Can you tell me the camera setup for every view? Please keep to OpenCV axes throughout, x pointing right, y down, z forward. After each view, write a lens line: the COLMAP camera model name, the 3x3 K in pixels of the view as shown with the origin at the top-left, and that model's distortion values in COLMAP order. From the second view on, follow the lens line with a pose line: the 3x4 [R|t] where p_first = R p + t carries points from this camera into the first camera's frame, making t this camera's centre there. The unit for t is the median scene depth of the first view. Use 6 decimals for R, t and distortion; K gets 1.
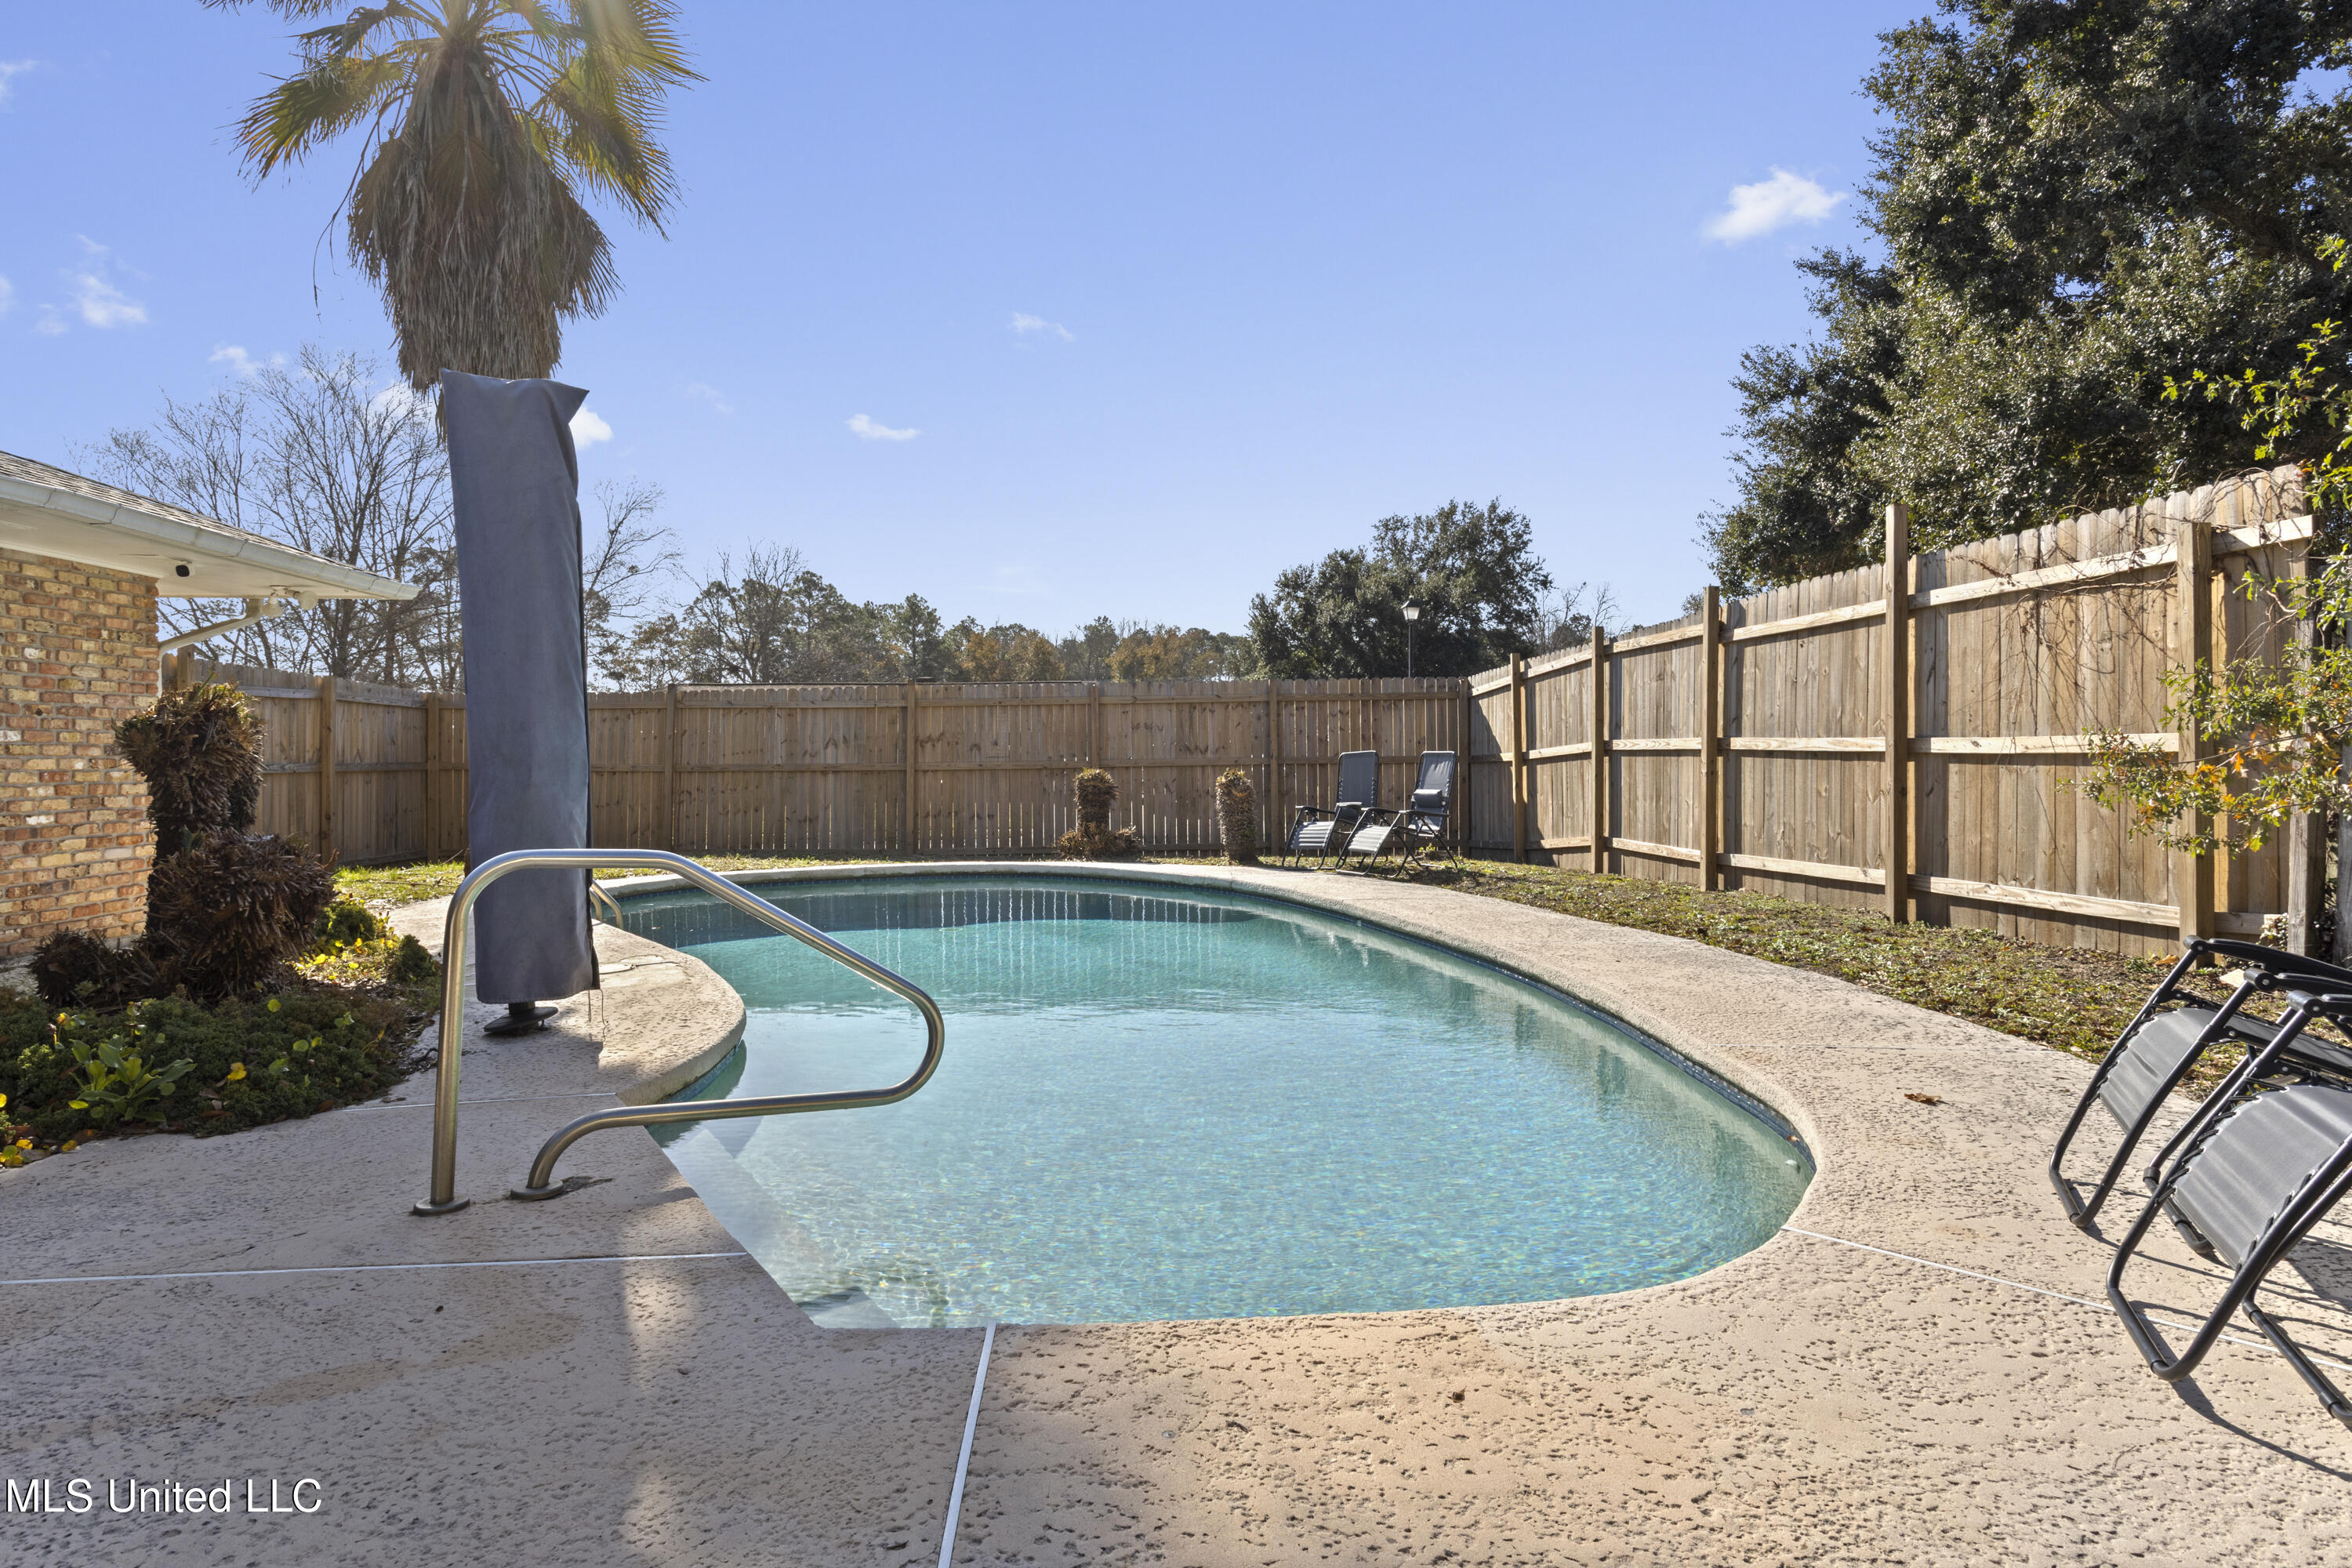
lens RADIAL K [[1318.5, 0, 1179.4], [0, 1318.5, 761.1], [0, 0, 1]] dist [0.001628, 0.001243]
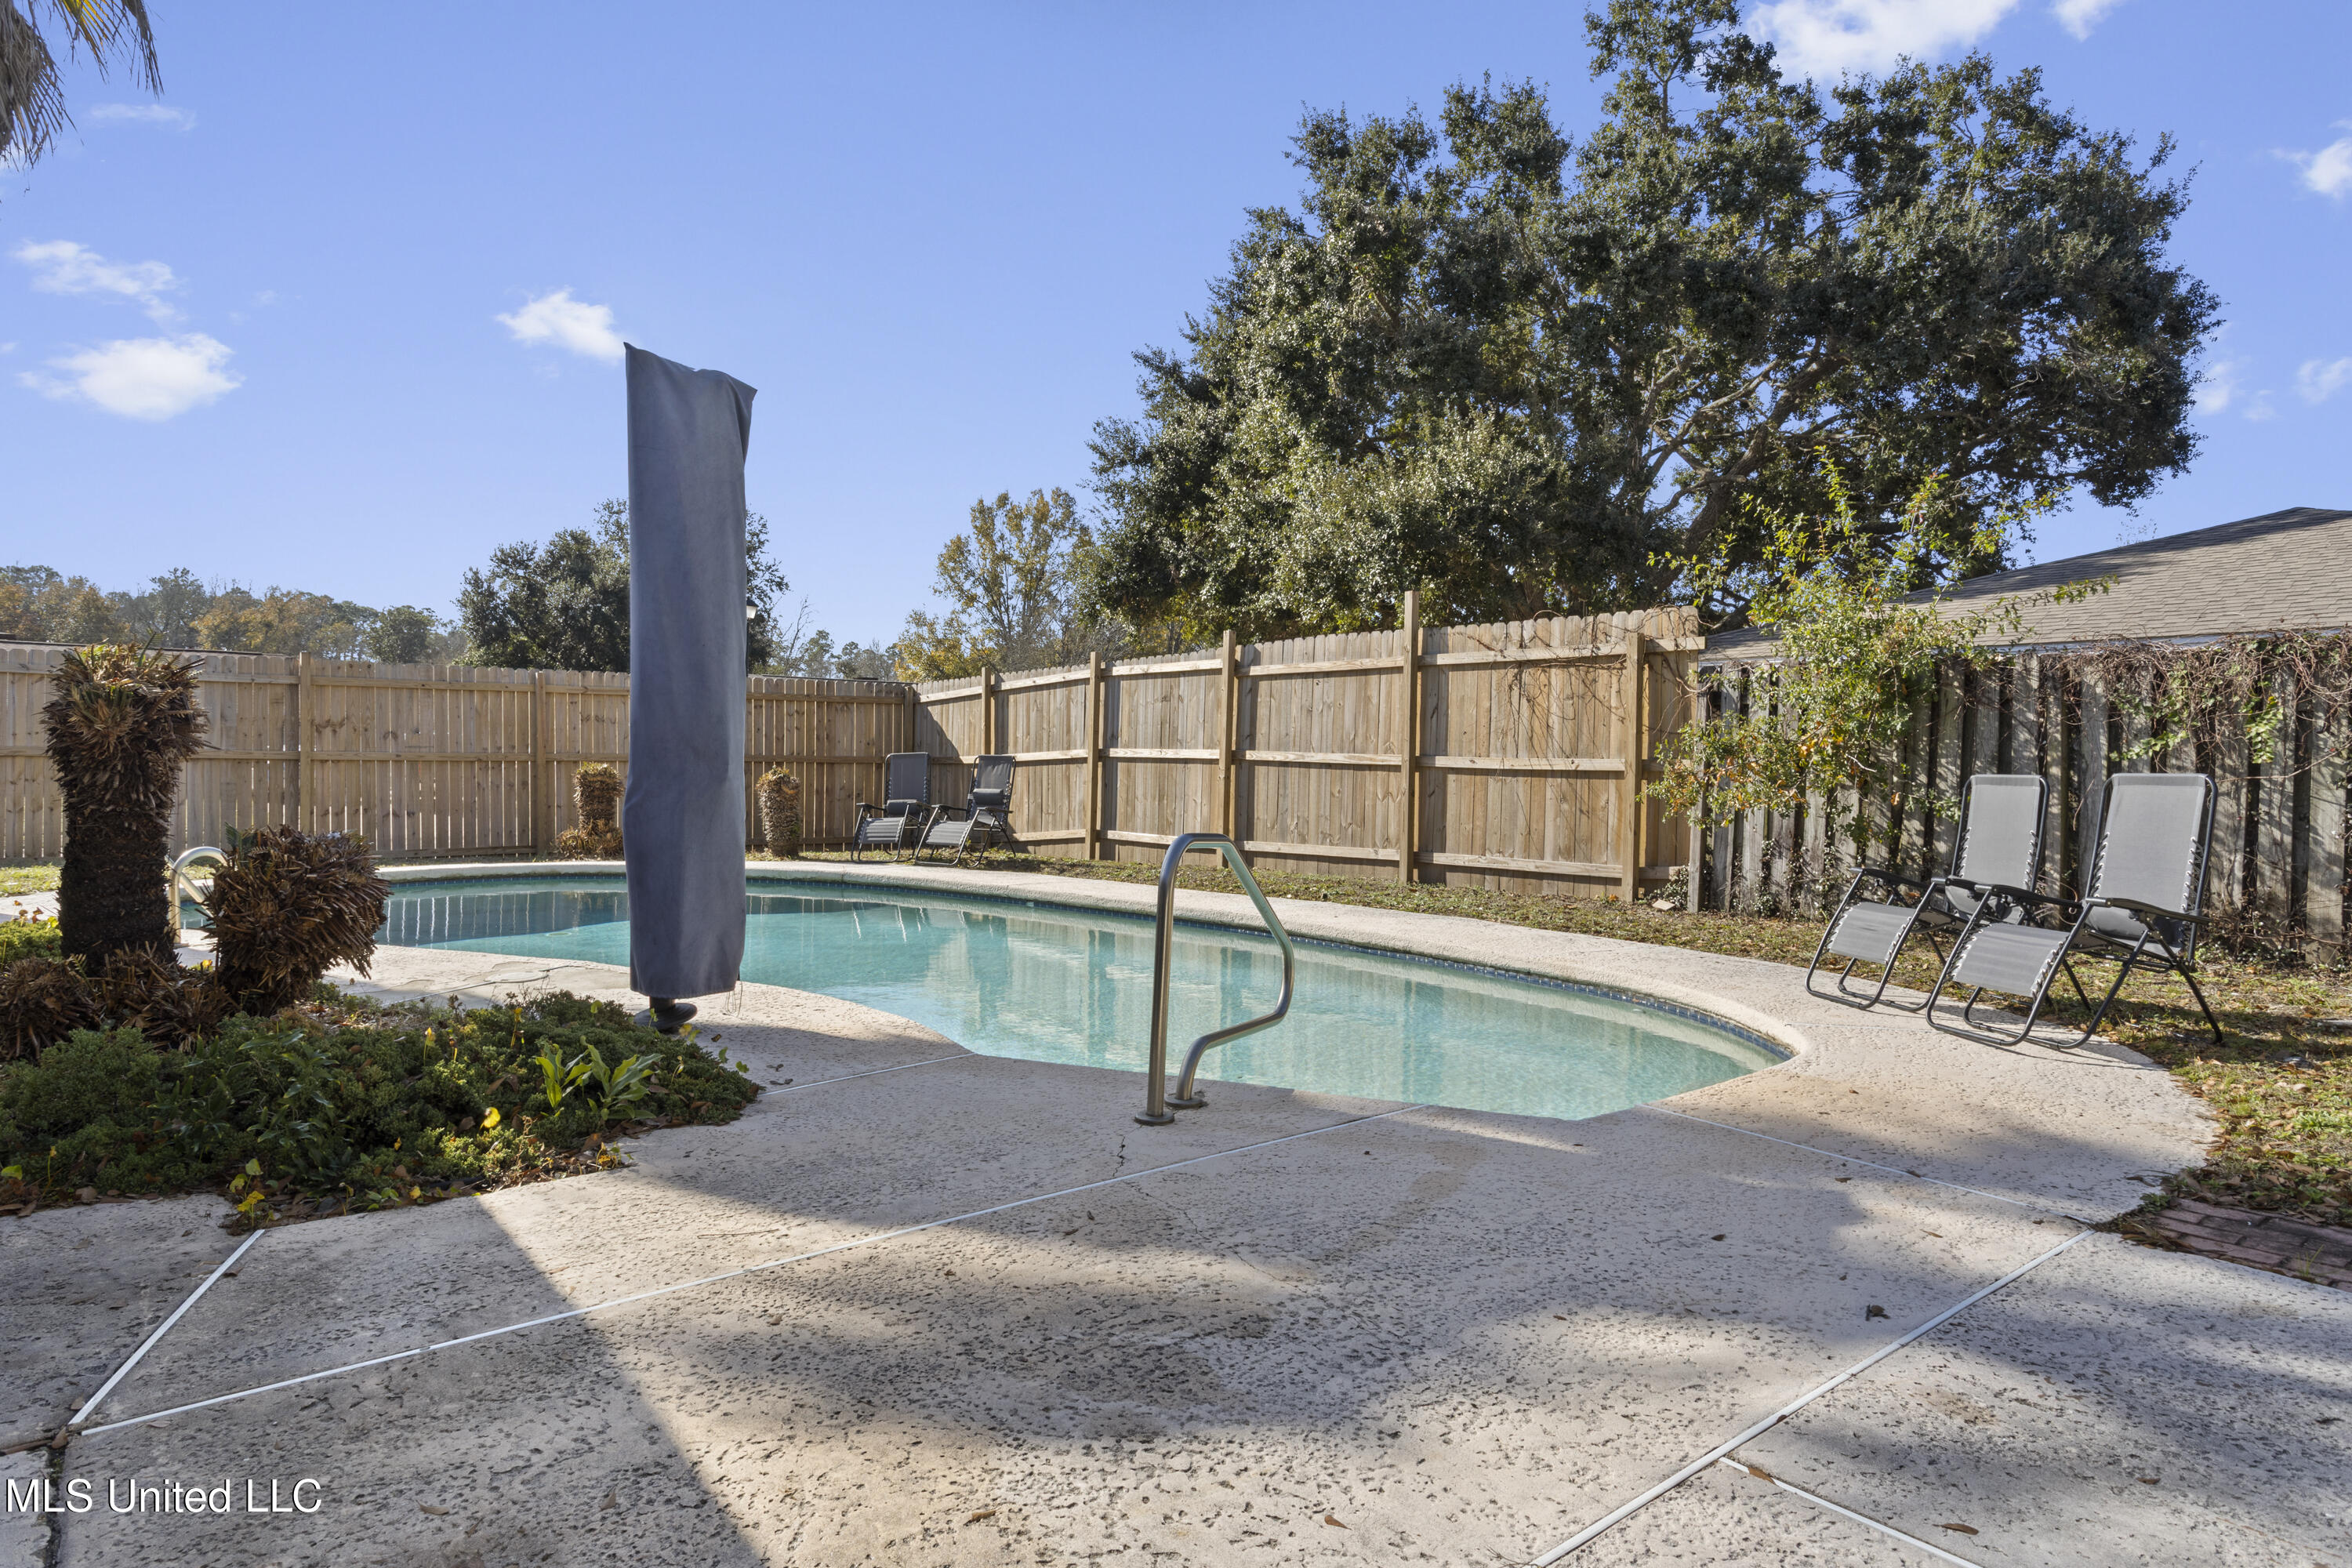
lens RADIAL K [[1313.2, 0, 1175.5], [0, 1313.2, 770.1], [0, 0, 1]] dist [-0.022341, 0.000696]
pose [[0.815269, 0.016768, 0.578840, -0.381524], [-0.021064, 0.999778, 0.000706, 0.001892], [-0.578699, -0.012769, 0.815441, -0.005341]]
